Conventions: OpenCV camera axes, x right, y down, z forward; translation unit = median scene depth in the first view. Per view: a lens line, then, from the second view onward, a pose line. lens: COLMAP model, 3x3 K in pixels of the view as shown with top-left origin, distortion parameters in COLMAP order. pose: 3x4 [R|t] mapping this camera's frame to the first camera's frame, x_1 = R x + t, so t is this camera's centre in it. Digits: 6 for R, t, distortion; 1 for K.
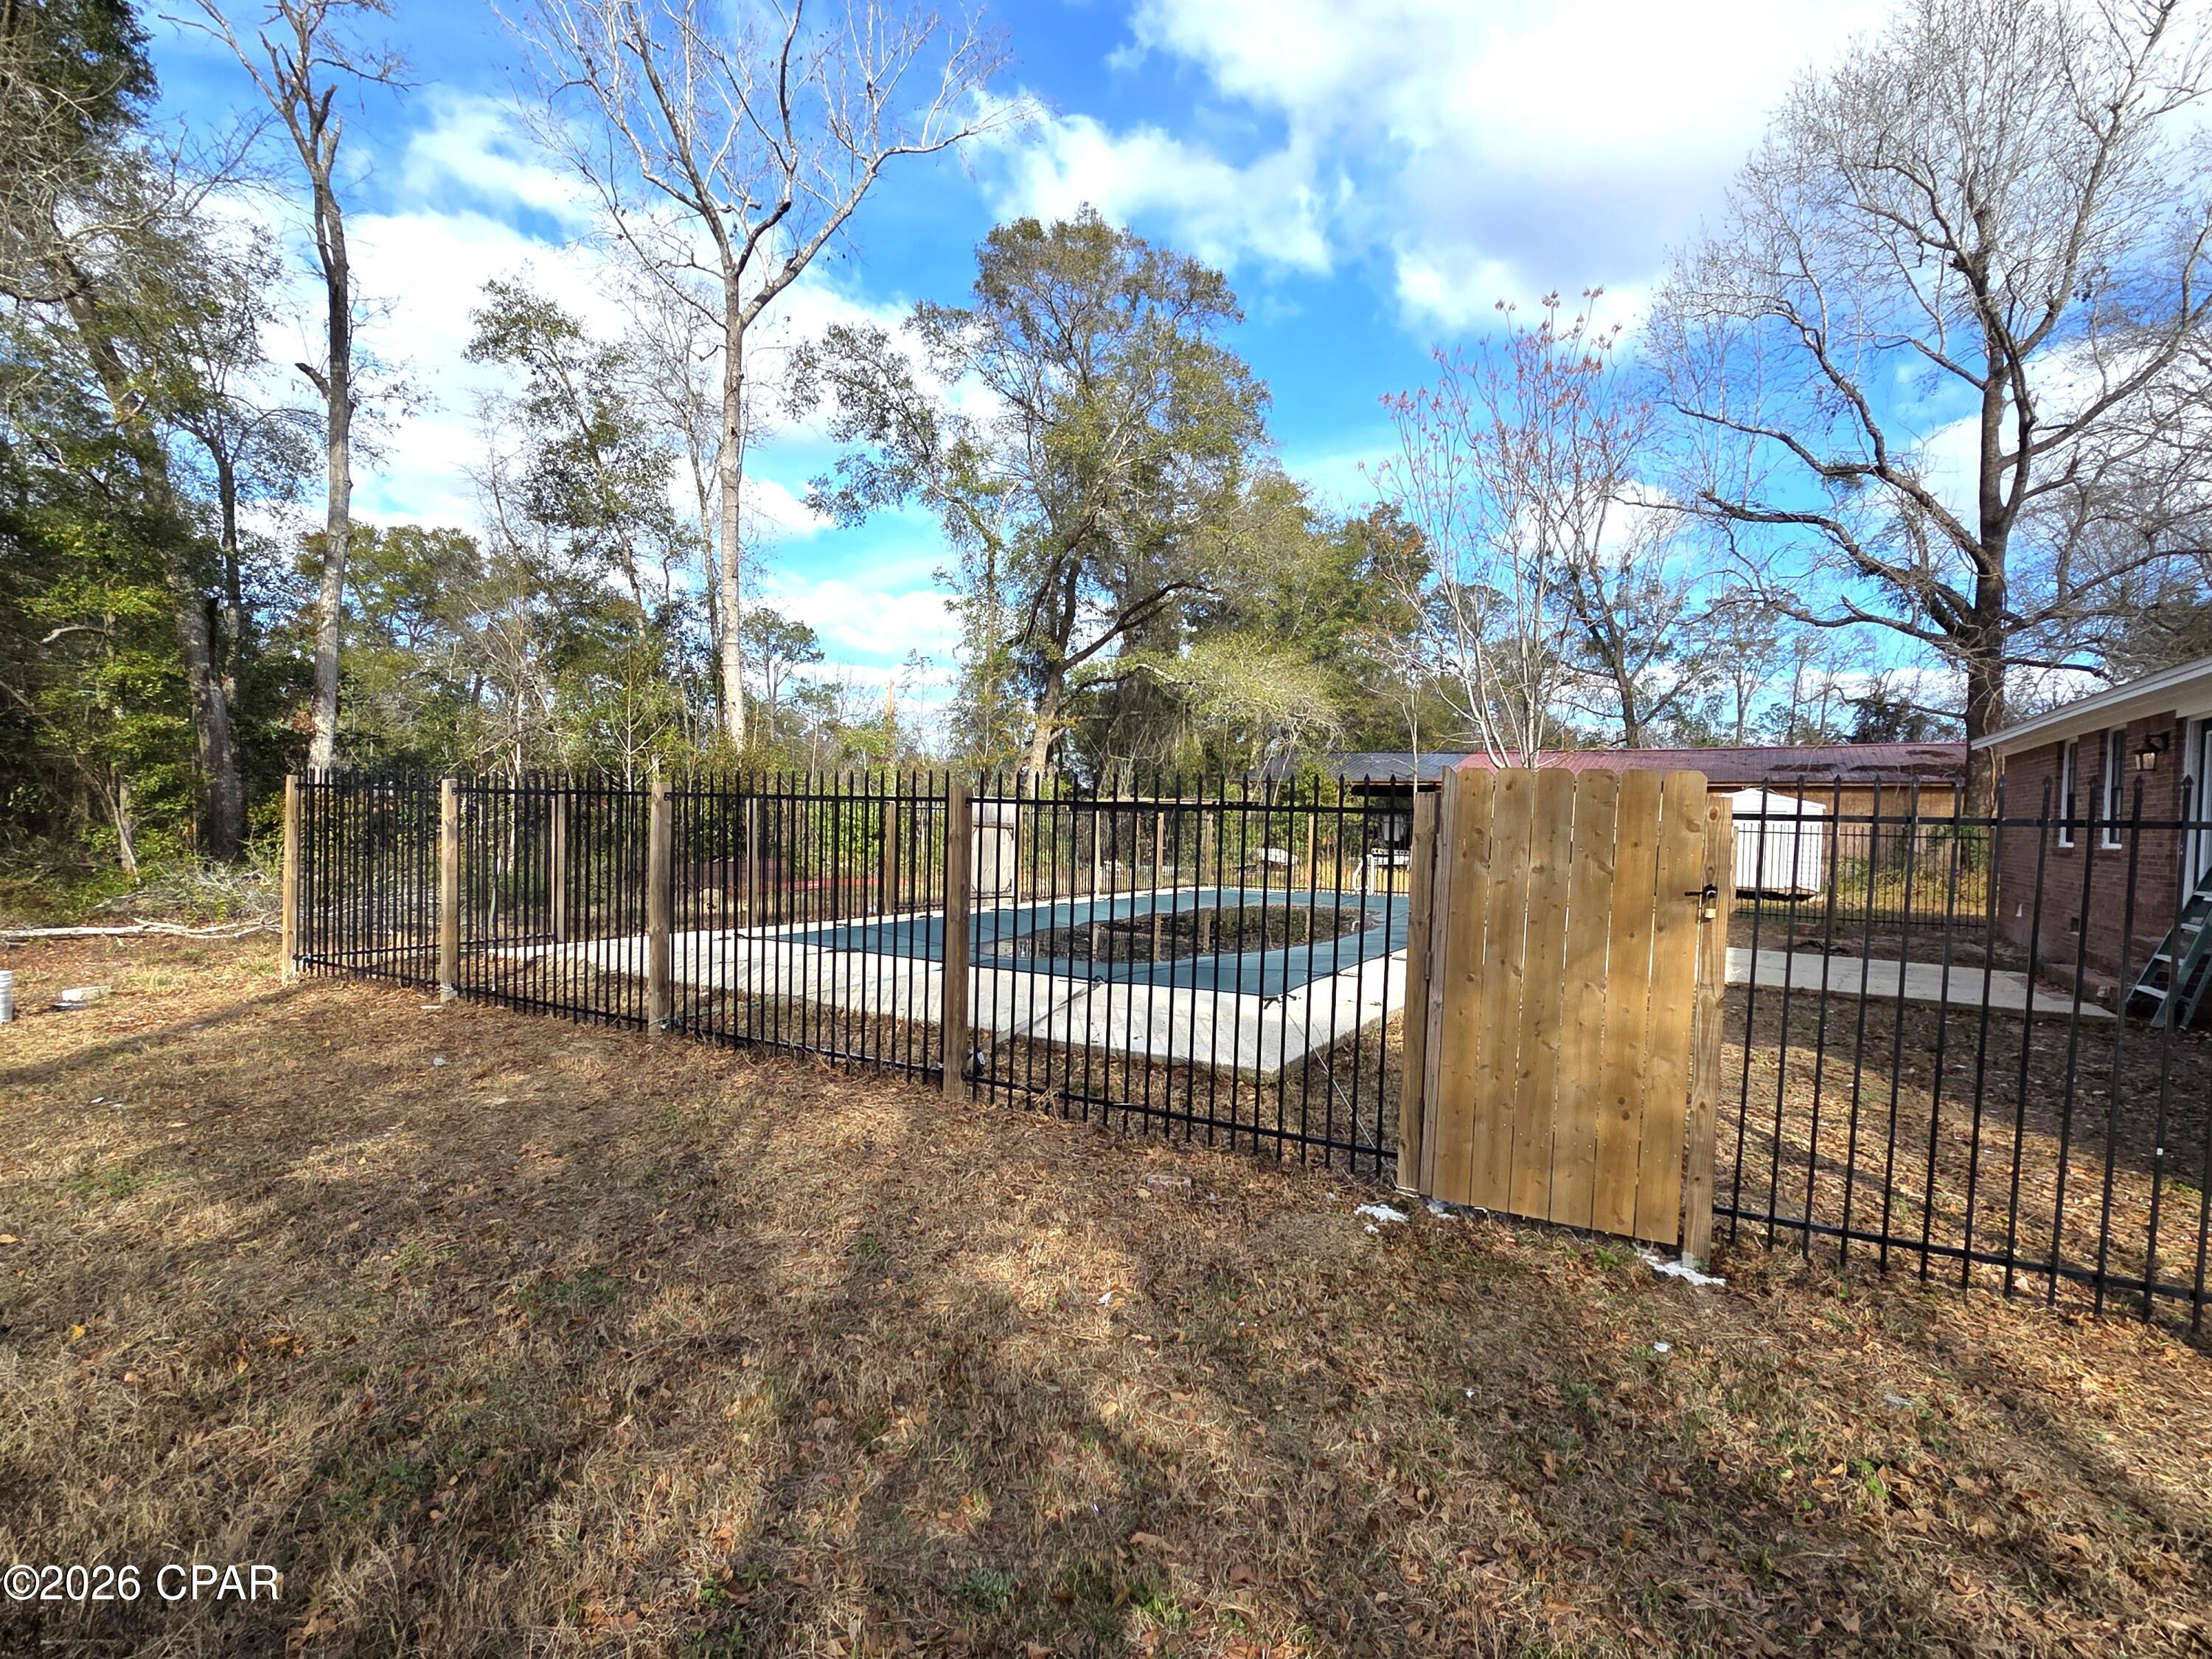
lens RADIAL K [[1094.4, 0, 1112.8], [0, 1094.4, 850.8], [0, 0, 1]] dist [0.005890, 0.000086]
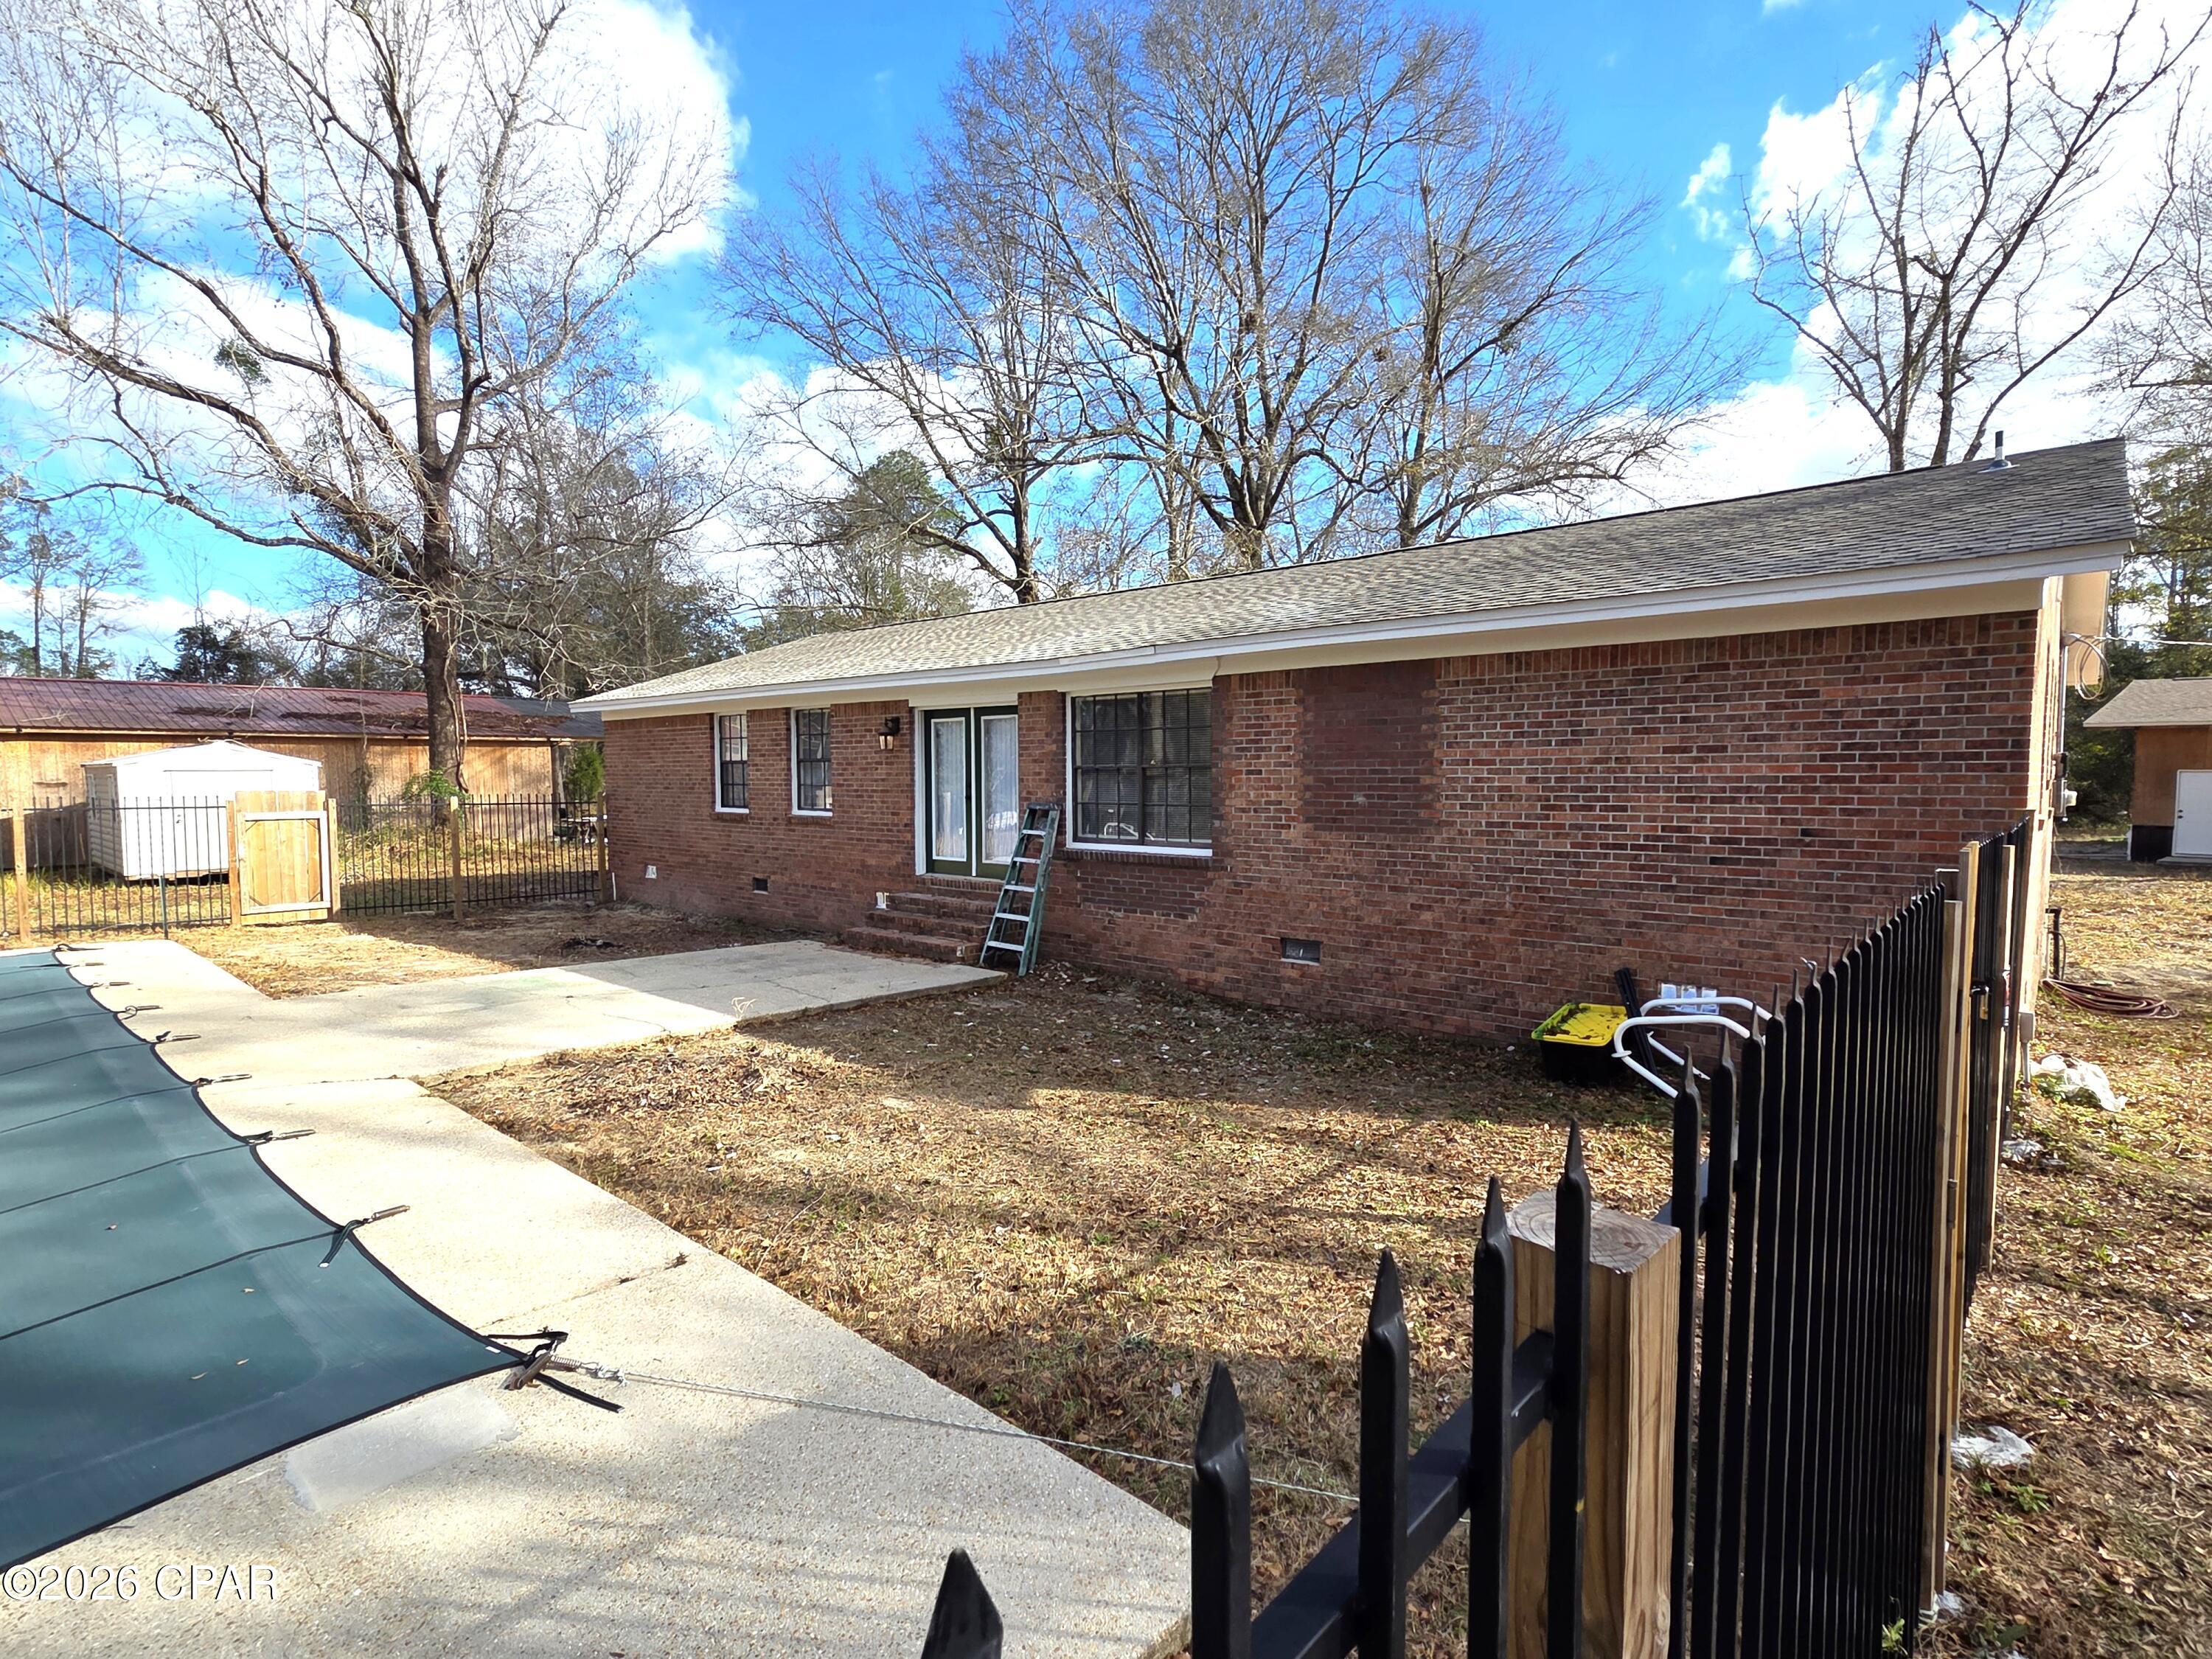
lens RADIAL K [[1094.4, 0, 1124.4], [0, 1094.4, 841.8], [0, 0, 1]] dist [0.005890, 0.000086]
pose [[0.195820, -0.083134, 0.977110, -0.044134], [0.035077, 0.996356, 0.077742, -0.018642], [-0.980012, 0.019051, 0.198022, 0.171779]]
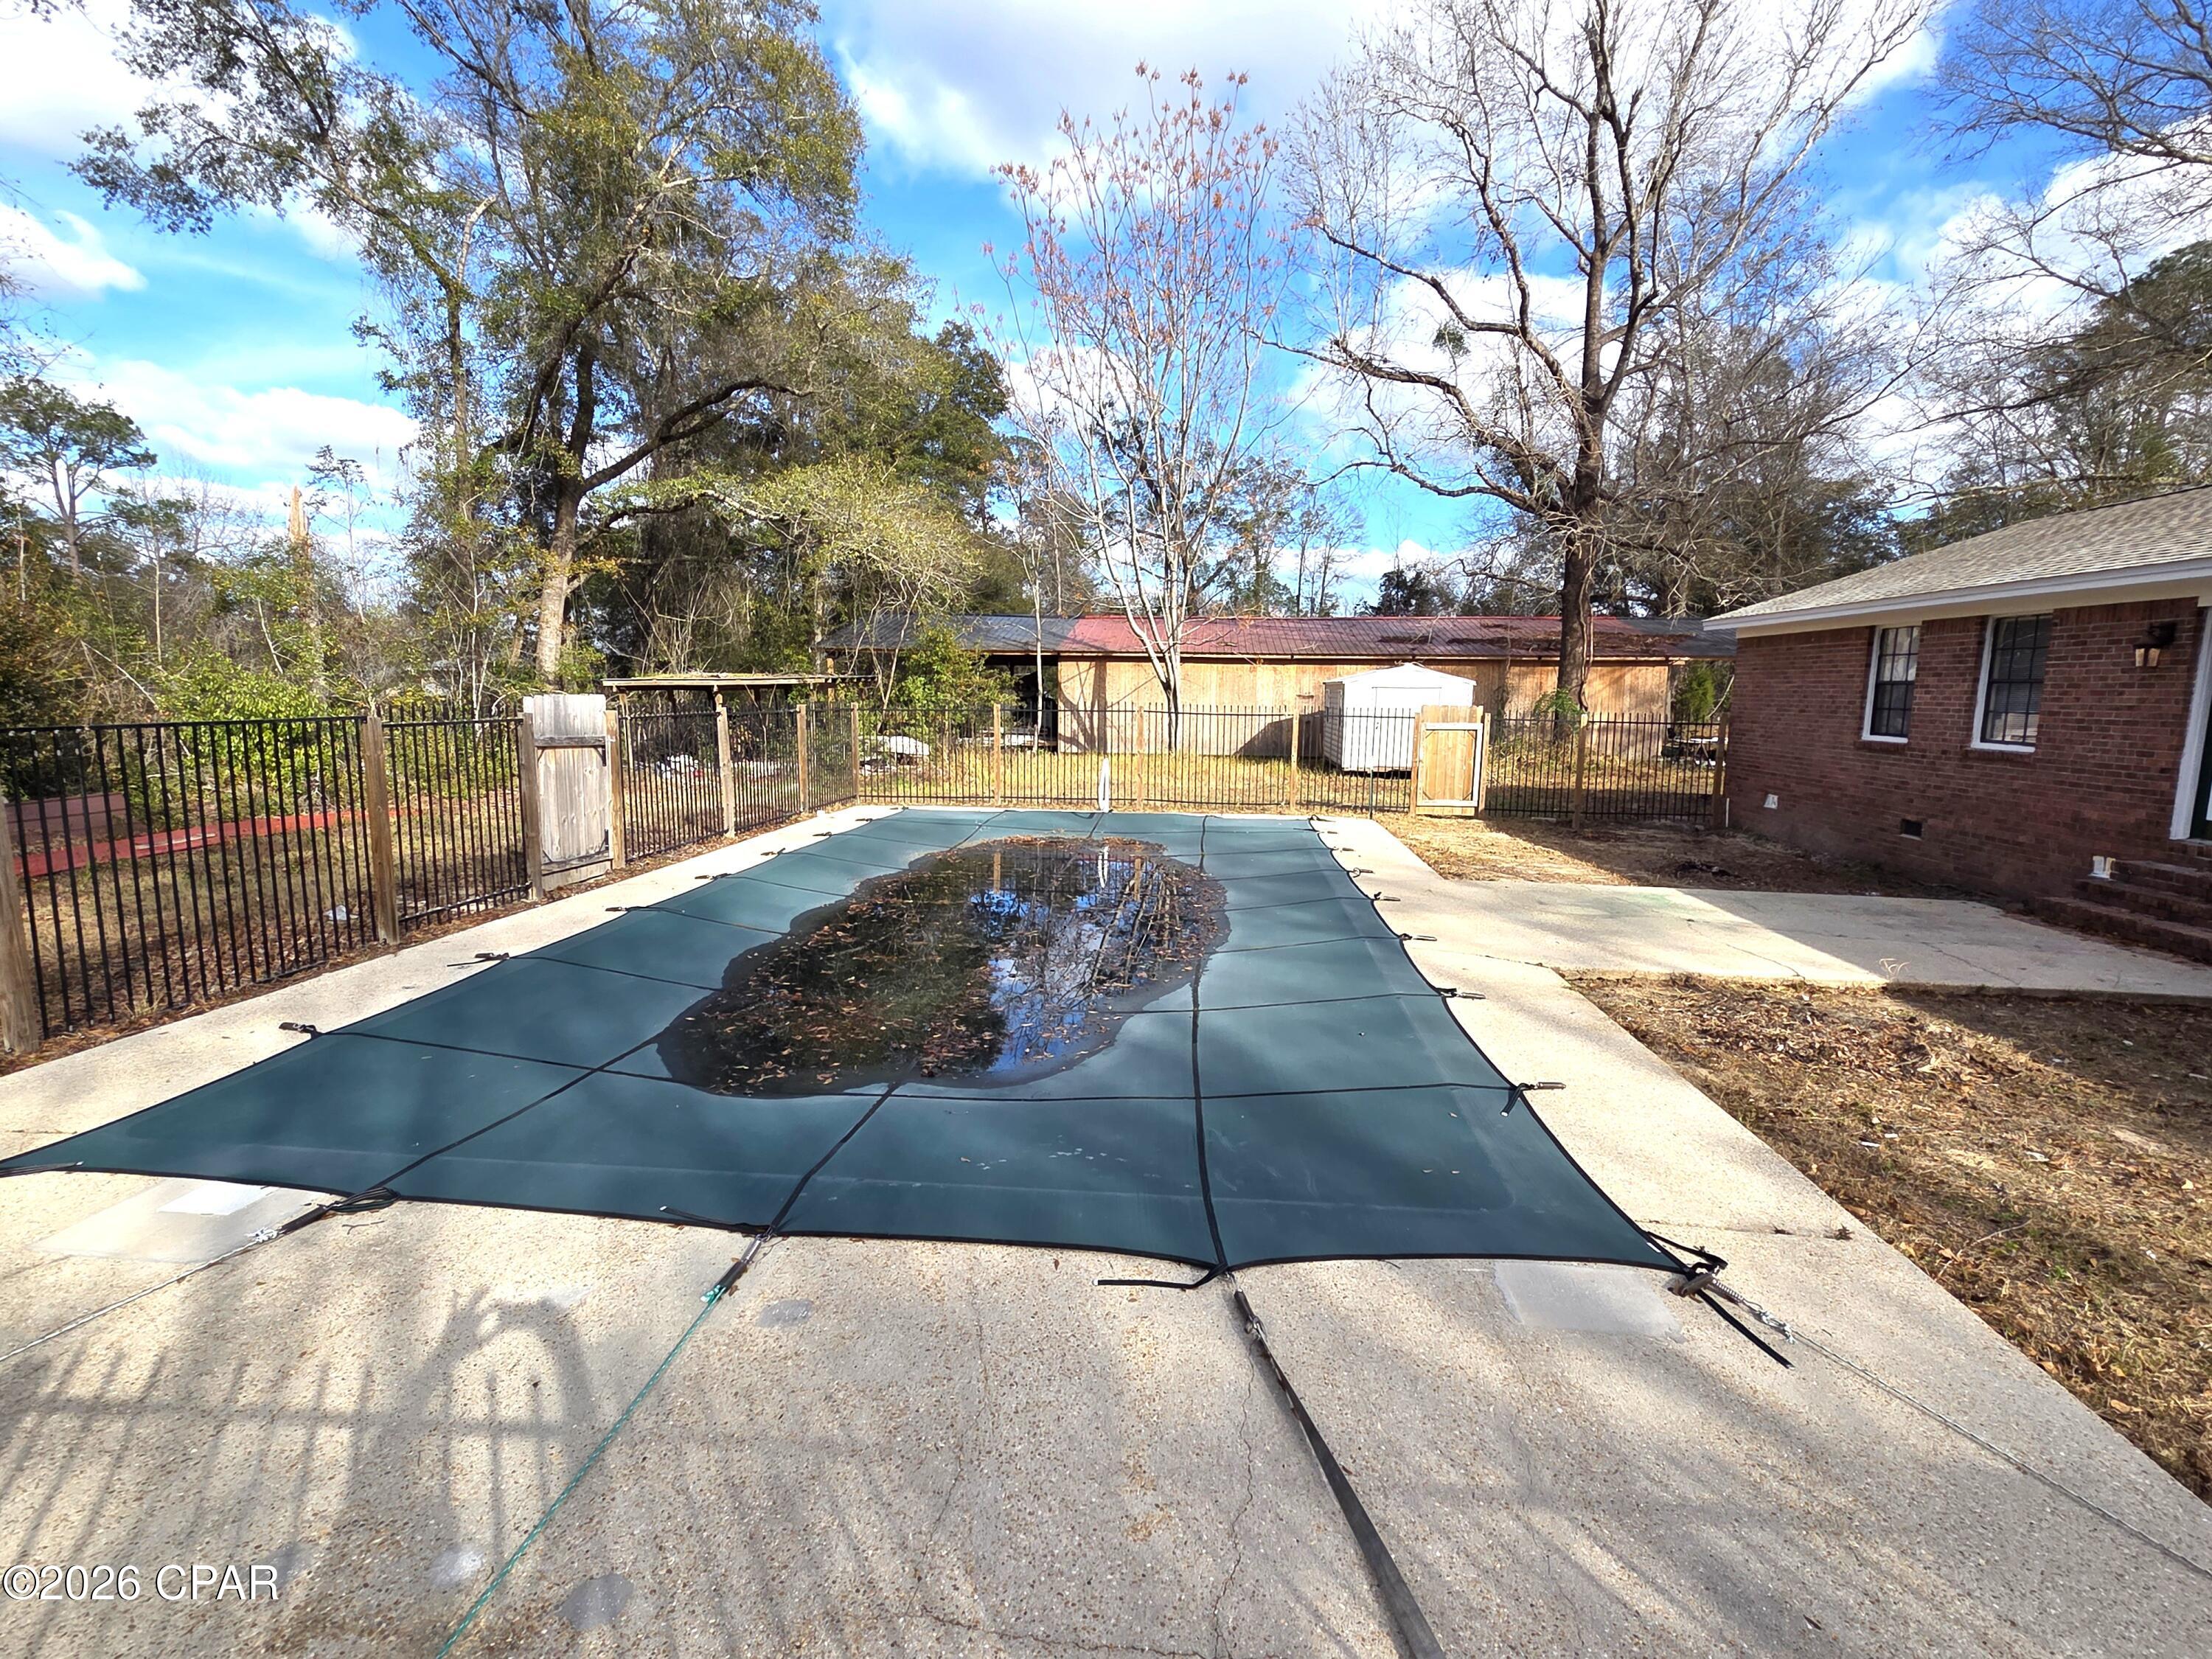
lens RADIAL K [[1094.4, 0, 1114.2], [0, 1094.4, 845.7], [0, 0, 1]] dist [0.005890, 0.000086]
pose [[0.904888, -0.070690, 0.419738, -0.049167], [0.019041, 0.991849, 0.125992, -0.019050], [-0.425223, -0.106016, 0.898858, 0.180242]]
